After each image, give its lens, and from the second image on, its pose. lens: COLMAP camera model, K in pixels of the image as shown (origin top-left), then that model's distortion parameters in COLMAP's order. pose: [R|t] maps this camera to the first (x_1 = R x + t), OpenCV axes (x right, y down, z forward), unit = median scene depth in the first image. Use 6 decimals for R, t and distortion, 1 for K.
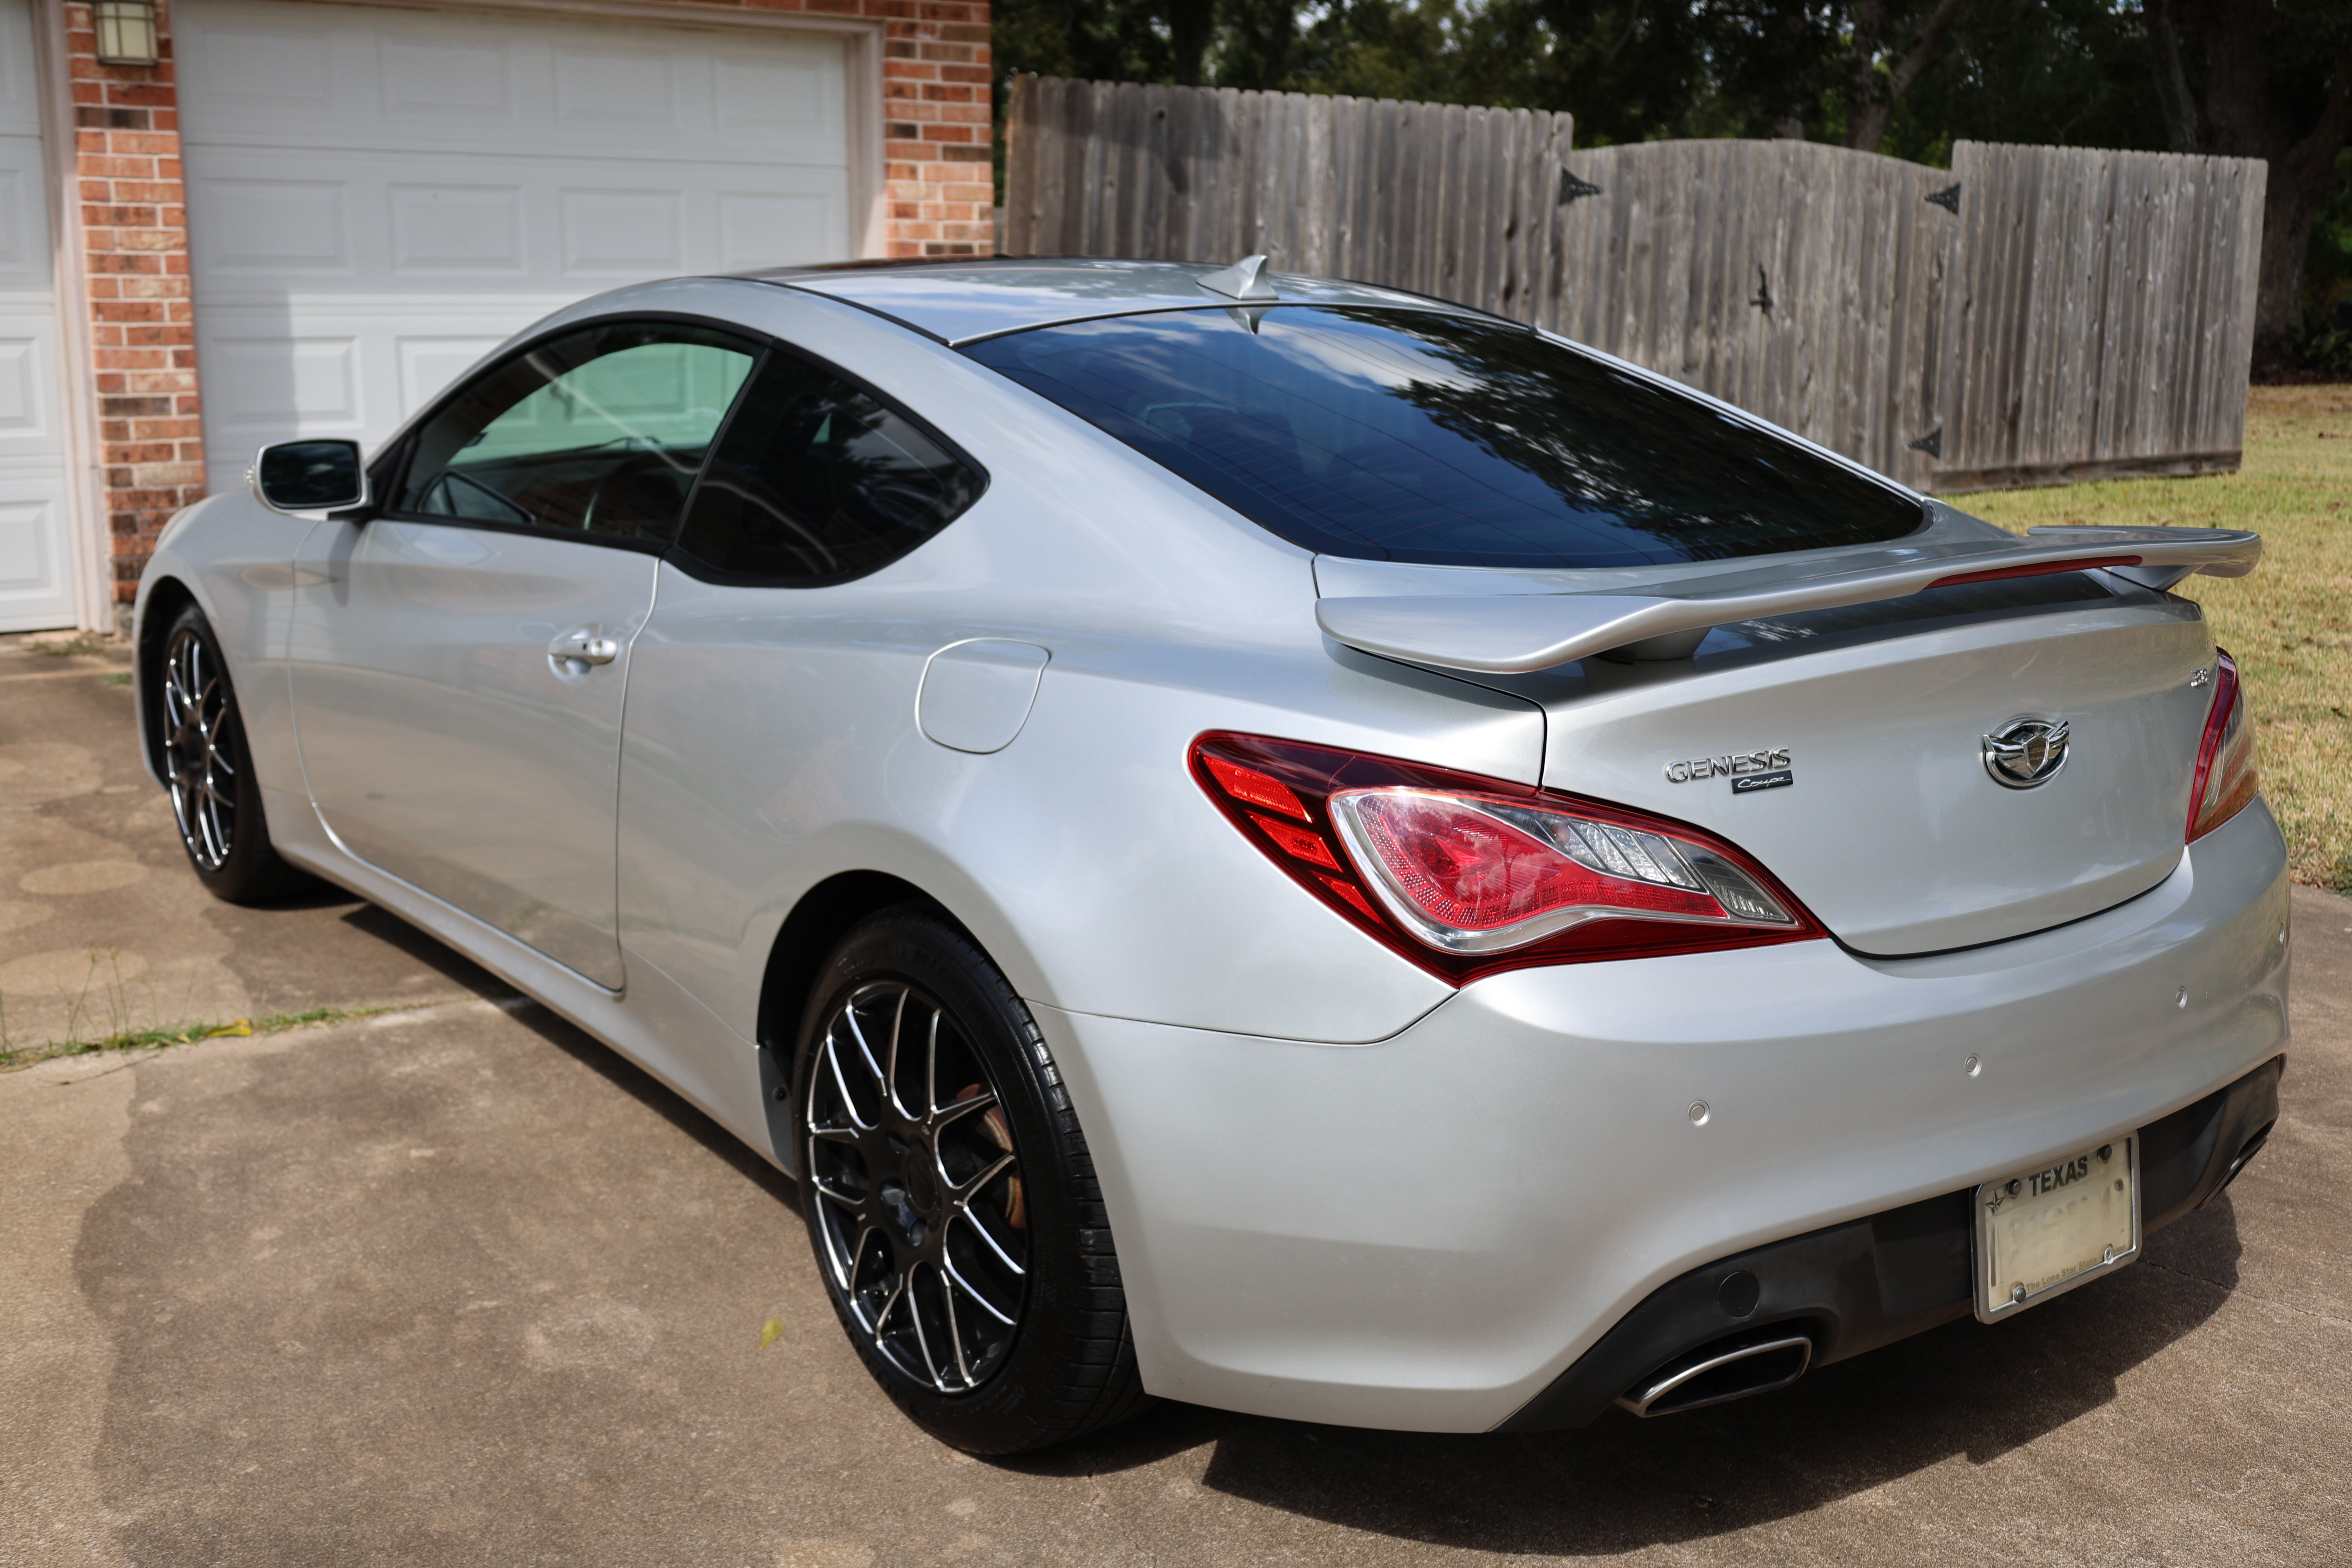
lens RADIAL K [[2443.4, 0, 1161.2], [0, 2443.4, 784.8], [0, 0, 1]] dist [0.022516, 0.000000]
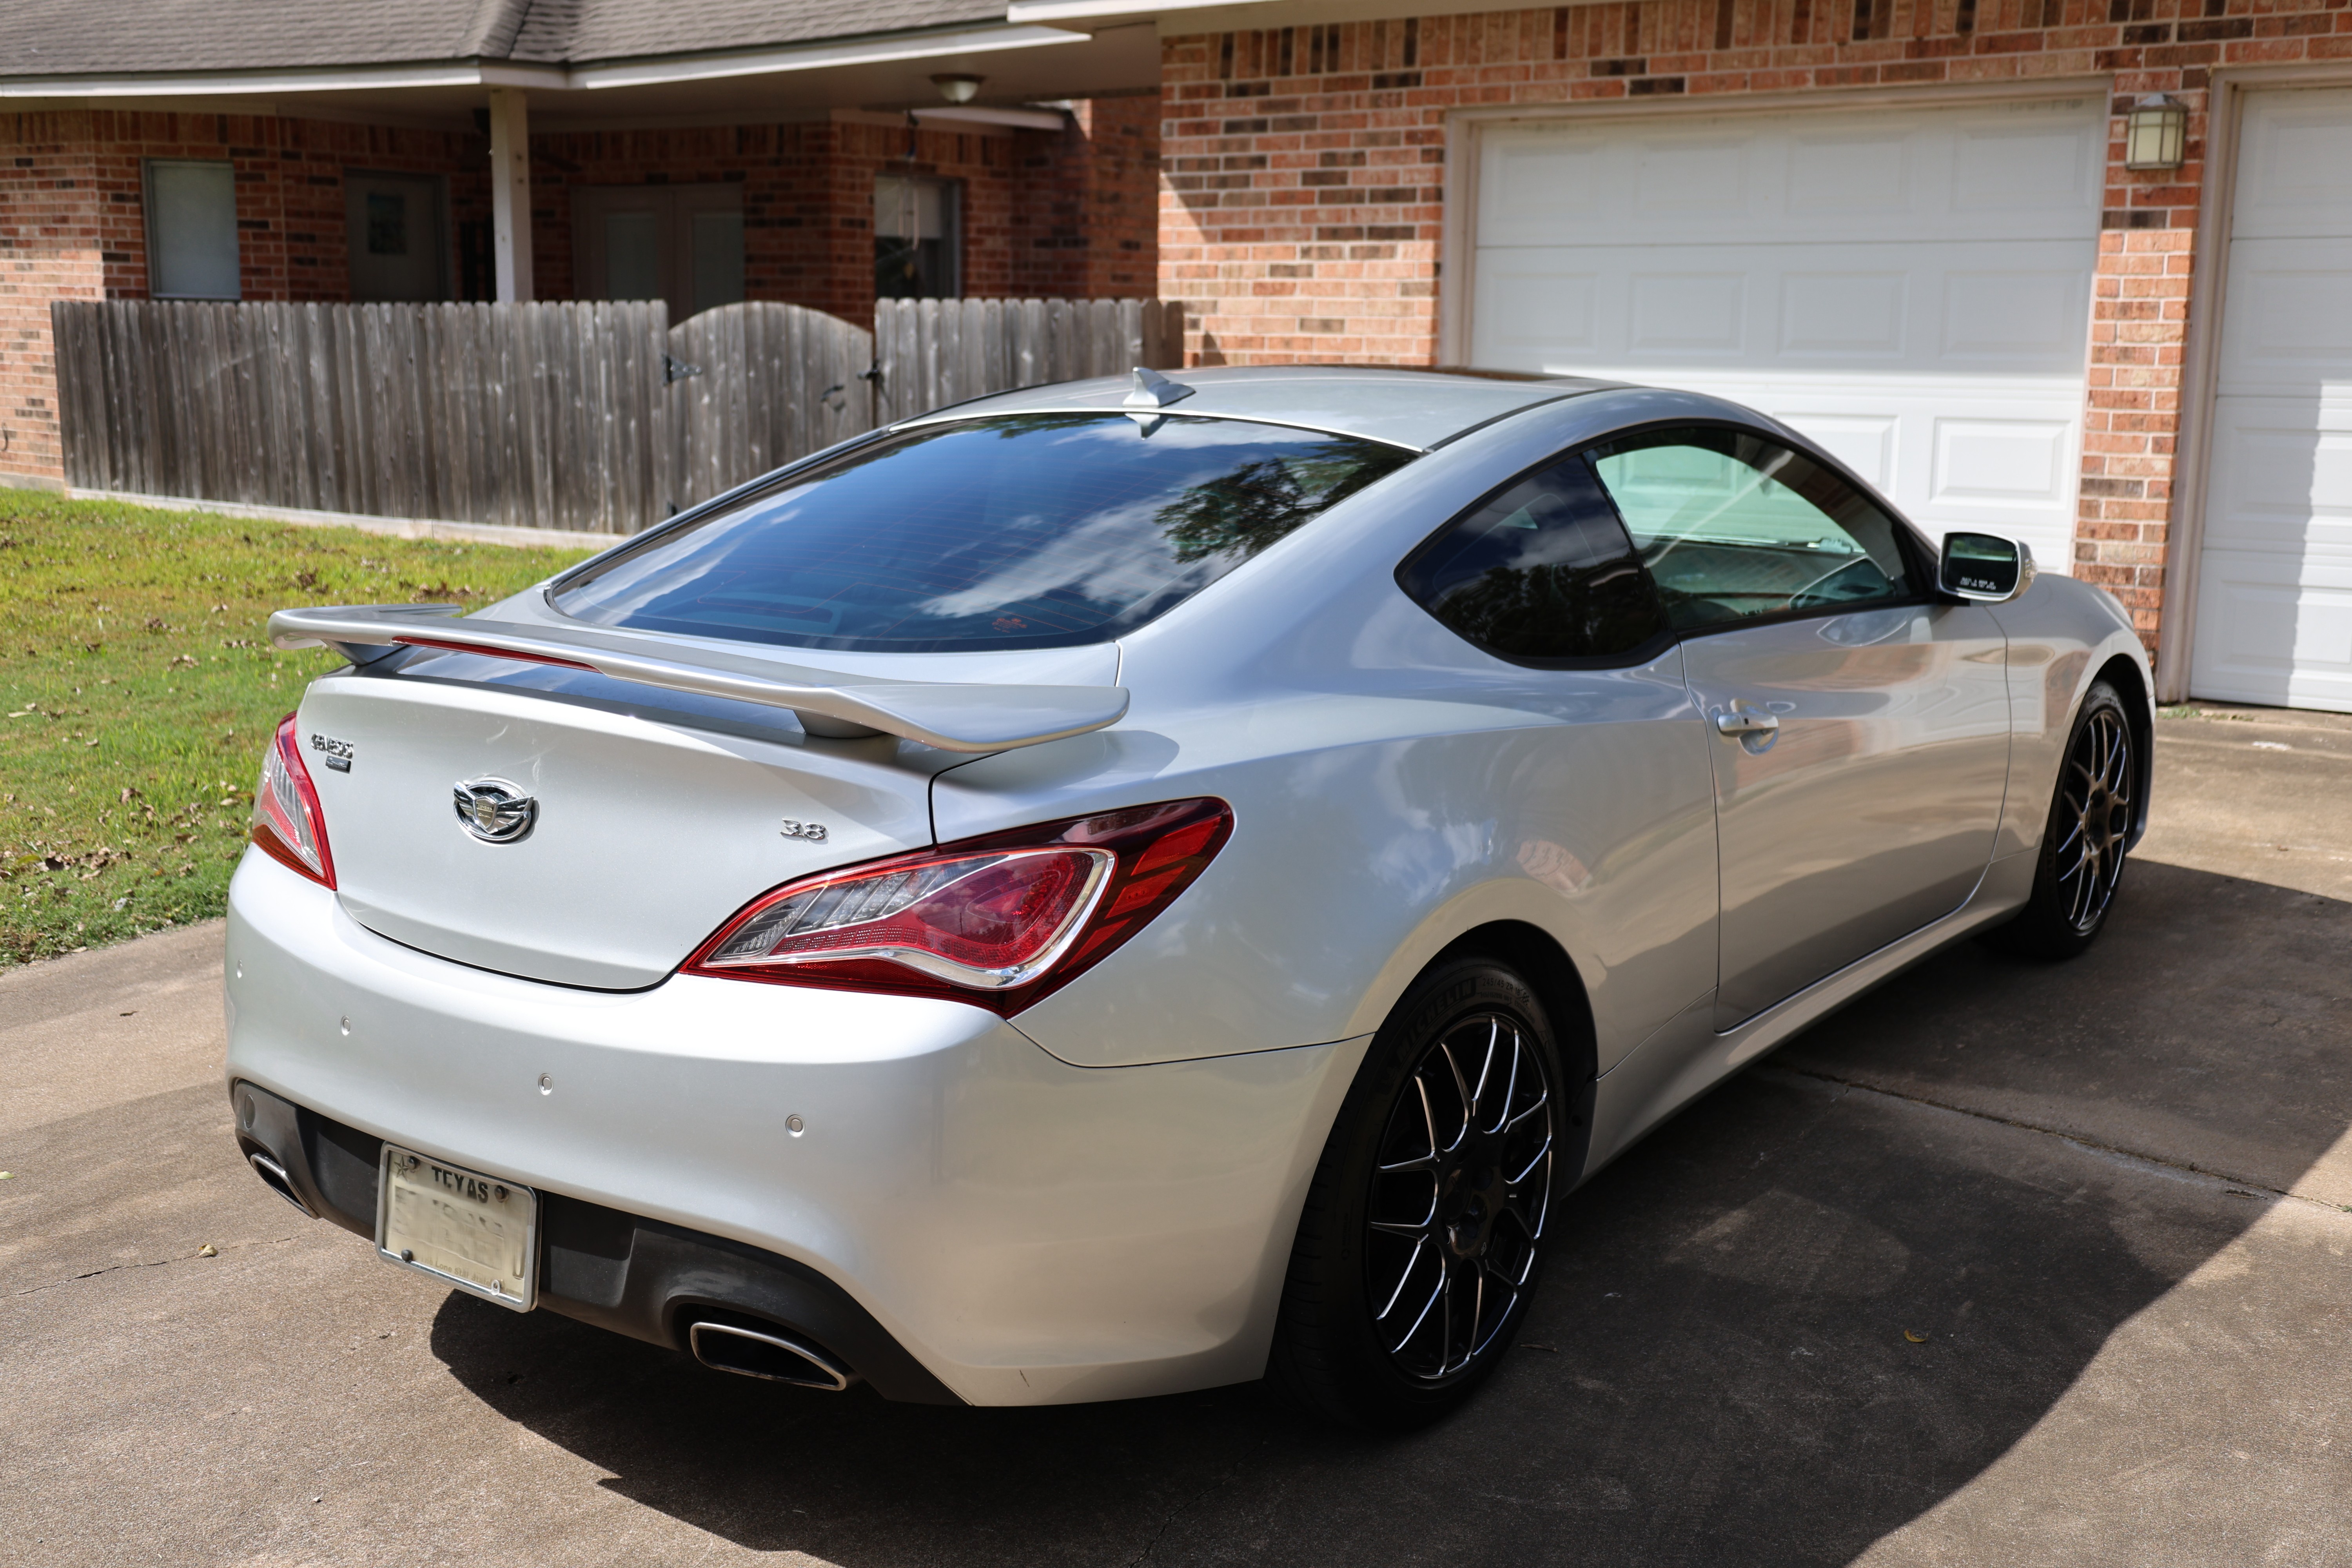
lens RADIAL K [[2443.4, 0, 1165.5], [0, 2443.4, 787.6], [0, 0, 1]] dist [0.022516, 0.000000]
pose [[0.265675, 0.181256, -0.946870, 0.511584], [-0.207230, 0.969944, 0.127528, -0.079204], [0.941527, 0.162339, 0.295251, 0.322832]]
